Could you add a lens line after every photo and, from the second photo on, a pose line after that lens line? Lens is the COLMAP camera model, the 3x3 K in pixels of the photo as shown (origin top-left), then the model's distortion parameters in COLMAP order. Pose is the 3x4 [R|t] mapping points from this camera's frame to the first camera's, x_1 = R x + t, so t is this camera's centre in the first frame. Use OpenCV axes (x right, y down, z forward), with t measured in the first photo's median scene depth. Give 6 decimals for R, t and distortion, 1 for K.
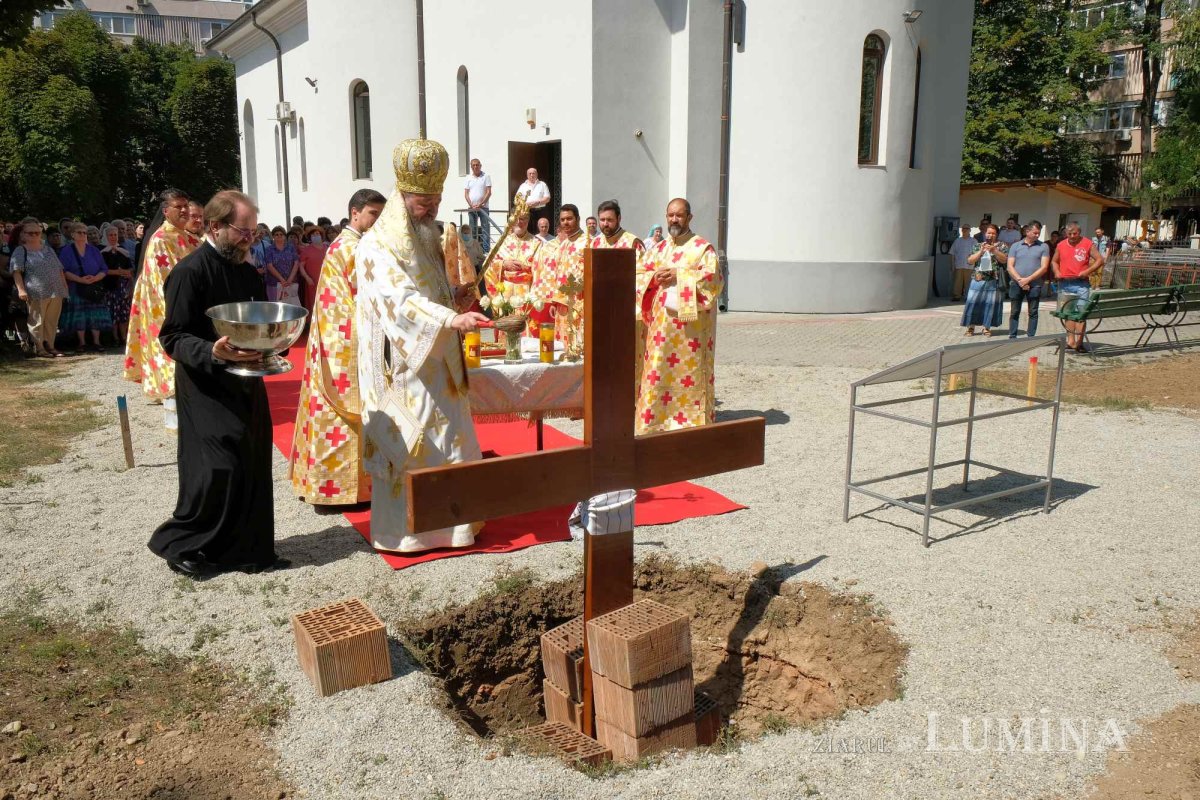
lens RADIAL K [[919.1, 0, 601.3], [0, 919.1, 401.8], [0, 0, 1]] dist [-0.036471, 0.046911]
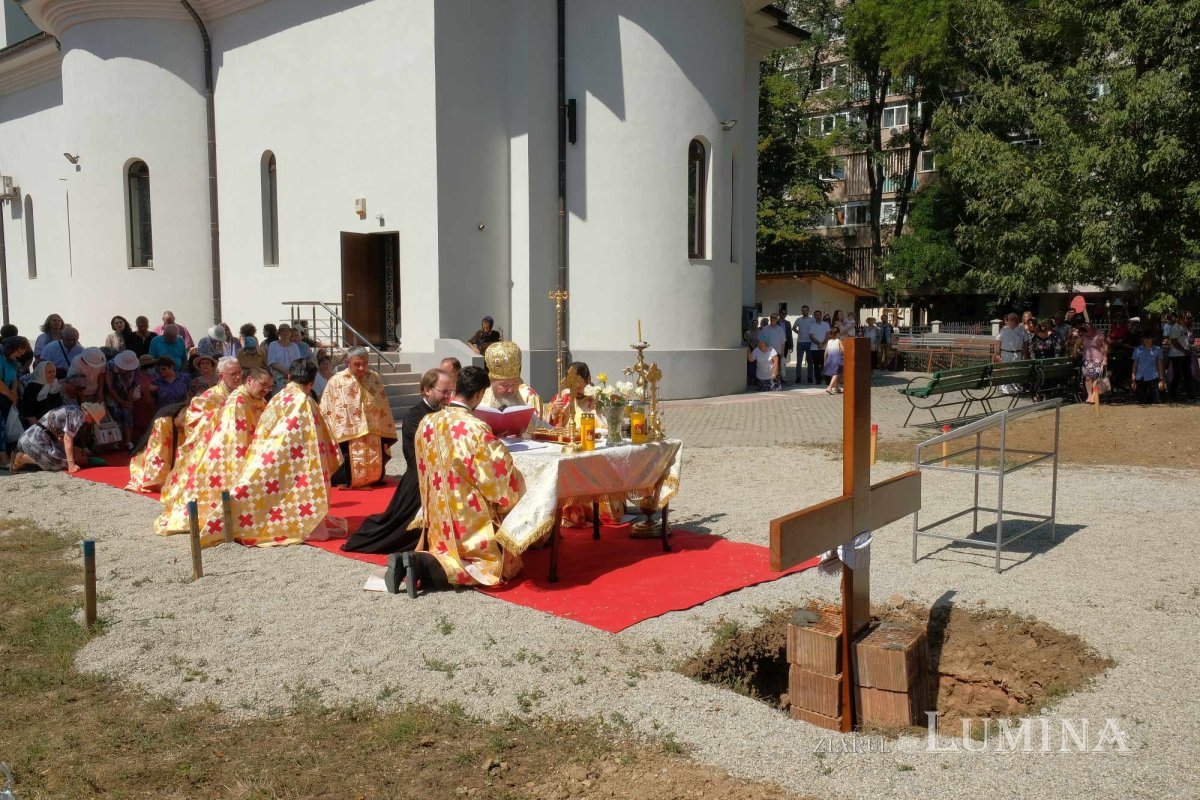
lens RADIAL K [[979.6, 0, 606.9], [0, 979.6, 410.0], [0, 0, 1]] dist [-0.021637, 0.032720]
pose [[0.956991, -0.037285, 0.287712, -0.143264], [0.064245, 0.994322, -0.084835, 0.004869], [-0.282915, 0.099671, 0.953952, -0.033593]]
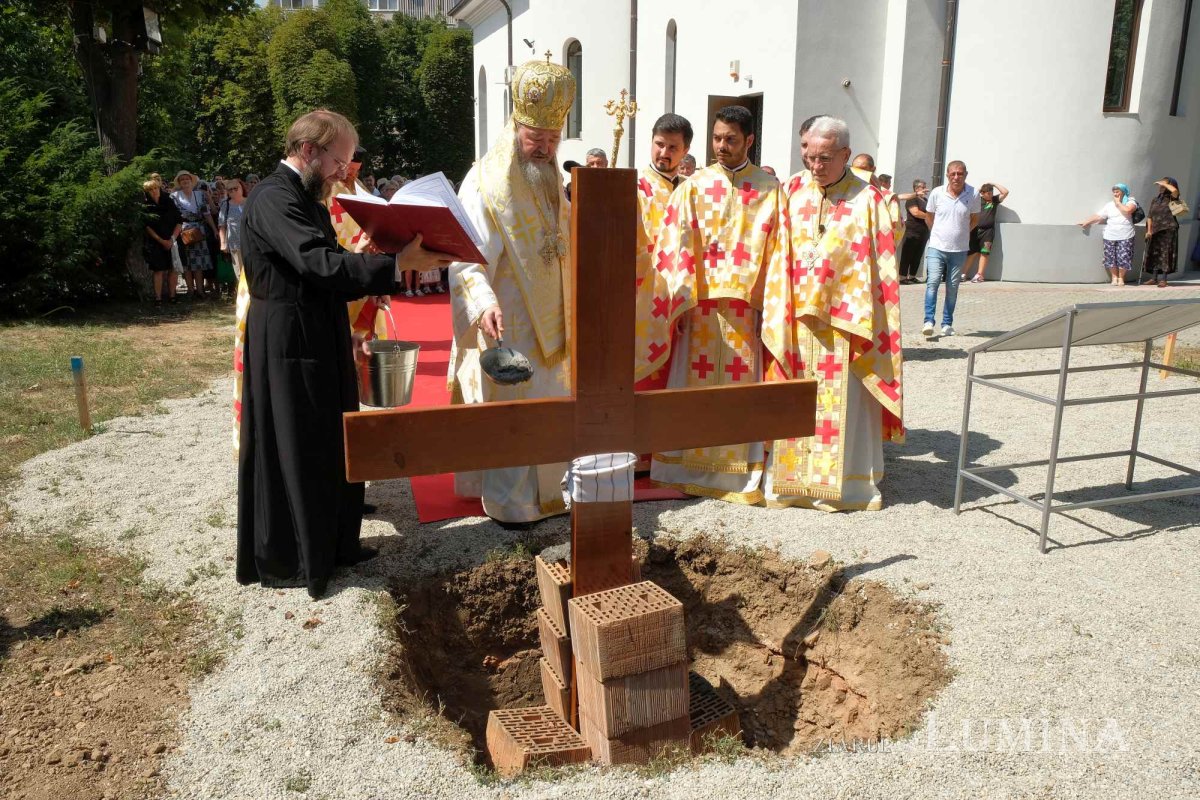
lens RADIAL K [[919.1, 0, 606.8], [0, 919.1, 401.9], [0, 0, 1]] dist [-0.036471, 0.046911]
pose [[0.968862, 0.054767, -0.241469, 0.046623], [-0.046281, 0.998100, 0.040681, 0.002876], [0.243239, -0.028239, 0.969555, 0.034496]]
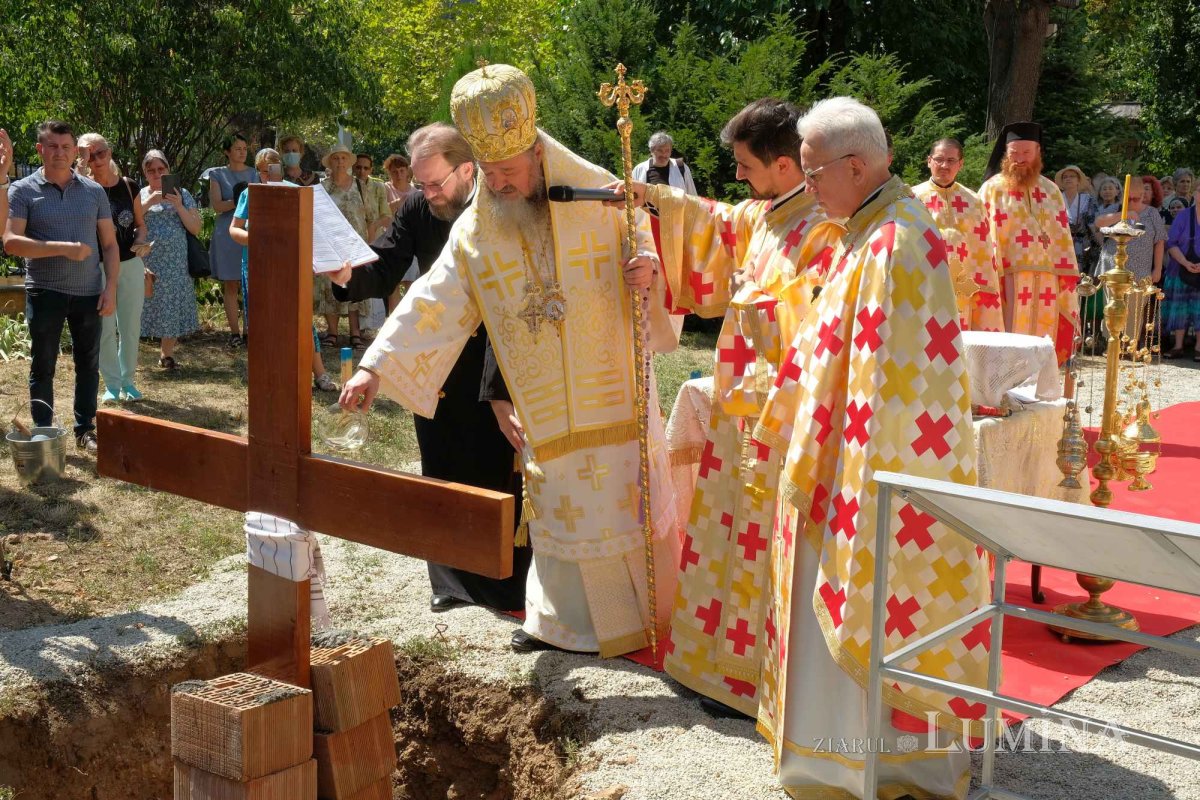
lens RADIAL K [[1409.3, 0, 614.2], [0, 1409.3, 397.6], [0, 0, 1]] dist [-0.010759, 0.000000]
pose [[0.289966, 0.154491, -0.944485, 0.242526], [-0.195765, 0.975592, 0.099477, -0.034336], [0.936801, 0.156053, 0.313133, 0.187354]]
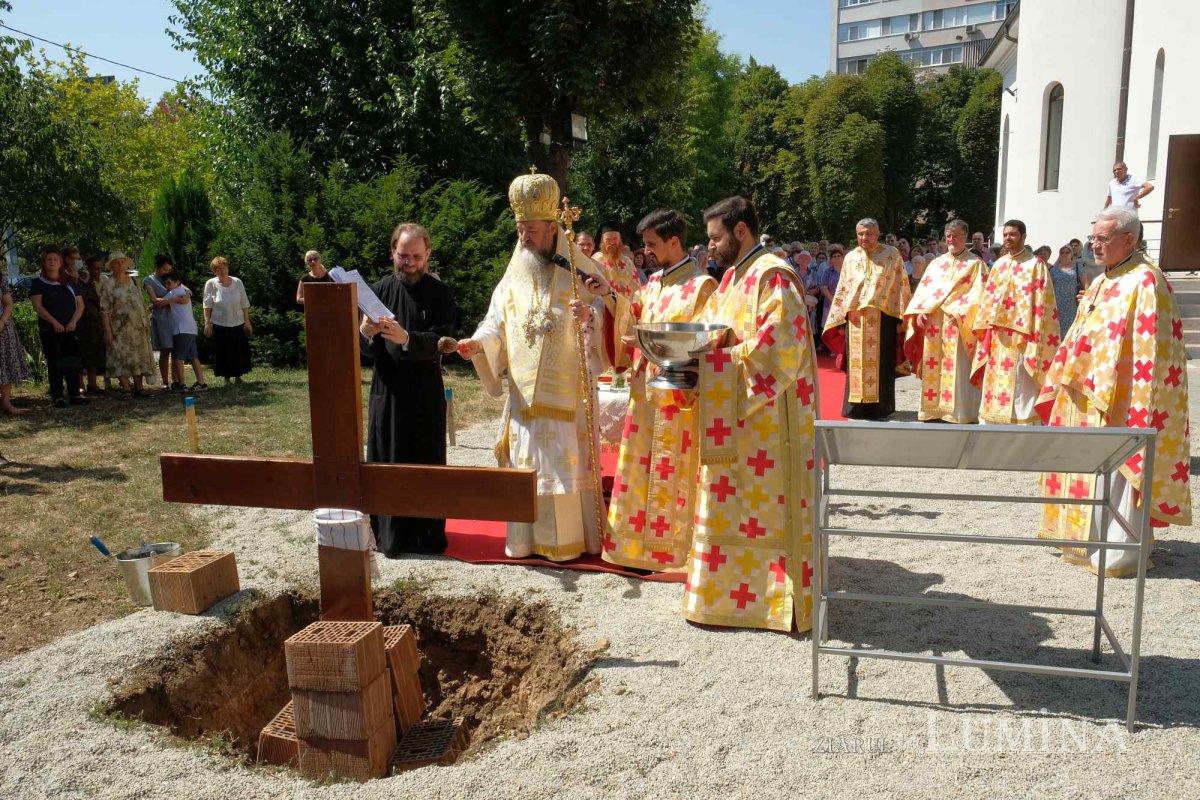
lens RADIAL K [[919.1, 0, 607.7], [0, 919.1, 405.9], [0, 0, 1]] dist [-0.036471, 0.046911]
pose [[0.653492, 0.106035, -0.749470, 0.211512], [-0.115395, 0.992522, 0.039804, -0.020957], [0.748086, 0.060474, 0.660840, 0.110421]]
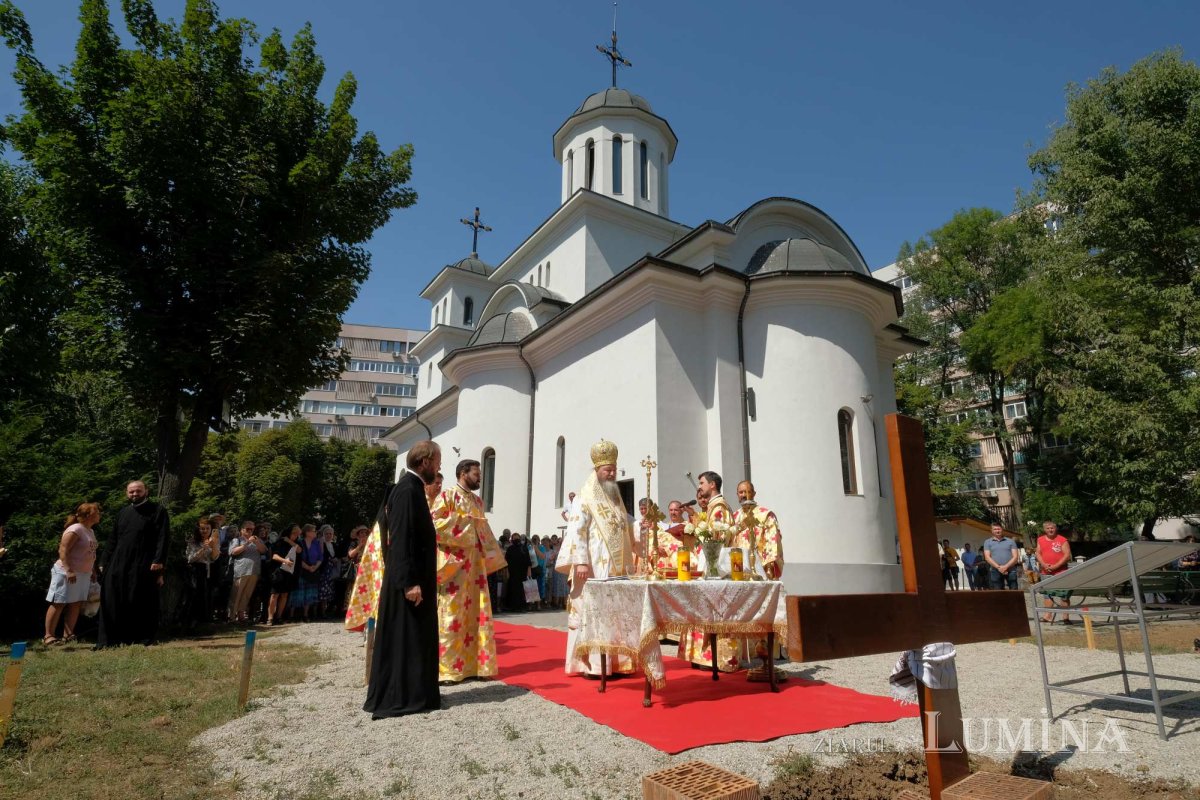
lens RADIAL K [[627.7, 0, 606.9], [0, 627.7, 411.1], [0, 0, 1]] dist [0.008098, -0.003019]
pose [[0.999826, -0.007755, -0.016957, -0.072247], [-0.000037, 0.908585, -0.417699, 0.032805], [0.018646, 0.417627, 0.908427, 0.052114]]
